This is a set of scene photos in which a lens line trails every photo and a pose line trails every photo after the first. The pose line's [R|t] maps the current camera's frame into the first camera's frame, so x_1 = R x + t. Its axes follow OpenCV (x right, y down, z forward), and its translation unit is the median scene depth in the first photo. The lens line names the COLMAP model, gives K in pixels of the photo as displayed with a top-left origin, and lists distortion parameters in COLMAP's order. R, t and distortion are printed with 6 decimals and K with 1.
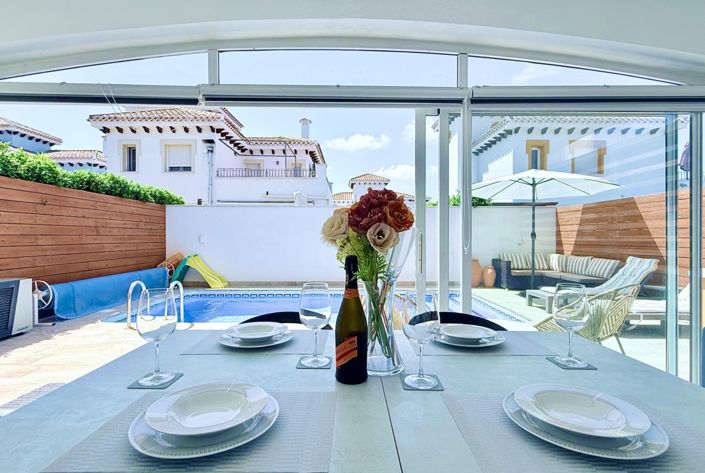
lens RADIAL K [[347.3, 0, 352.5], [0, 347.3, 236.5], [0, 0, 1]] dist [0.000766, 0.000339]
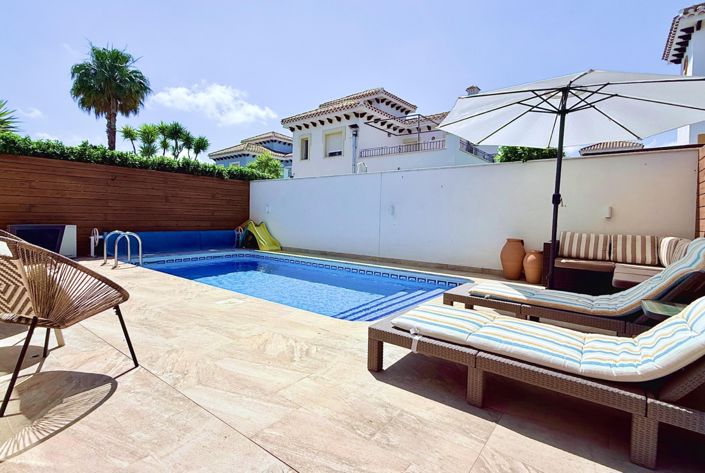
lens RADIAL K [[339.6, 0, 352.6], [0, 339.6, 226.0], [0, 0, 1]] dist [0.000937, 0.000144]
pose [[0.789525, 0.032622, -0.612850, 0.256141], [-0.020070, 0.999425, 0.027345, 0.014429], [0.613390, -0.009290, 0.789726, 0.139881]]
